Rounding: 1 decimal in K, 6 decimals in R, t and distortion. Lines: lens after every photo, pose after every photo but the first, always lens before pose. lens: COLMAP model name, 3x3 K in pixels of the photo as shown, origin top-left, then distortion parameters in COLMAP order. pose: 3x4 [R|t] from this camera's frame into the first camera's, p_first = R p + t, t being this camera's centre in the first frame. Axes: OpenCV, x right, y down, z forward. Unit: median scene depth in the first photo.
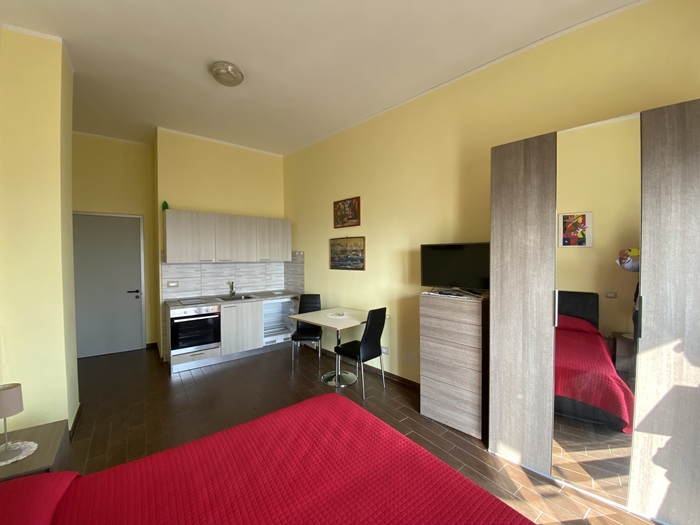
lens RADIAL K [[282.7, 0, 350.0], [0, 282.7, 262.5], [0, 0, 1]] dist [0.002275, 0.000012]
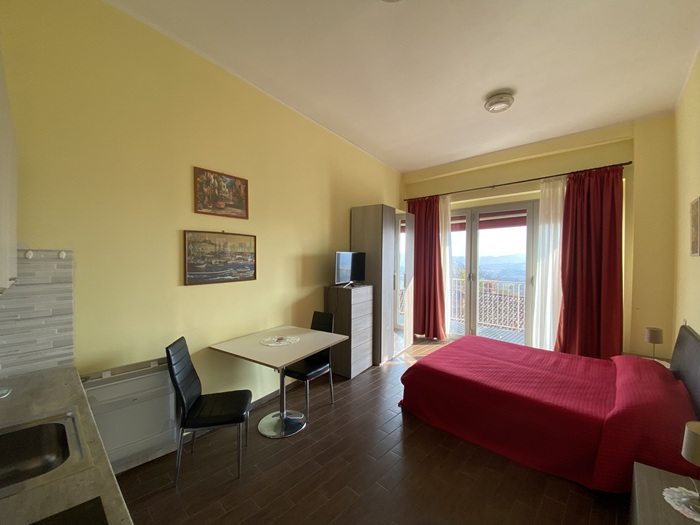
lens RADIAL K [[282.7, 0, 350.0], [0, 282.7, 262.5], [0, 0, 1]] dist [0.002275, 0.000012]
pose [[-0.185250, -0.017987, 0.982527, -0.713940], [0.018357, 0.999595, 0.021760, -0.029079], [-0.982520, 0.022067, -0.184845, 0.846169]]
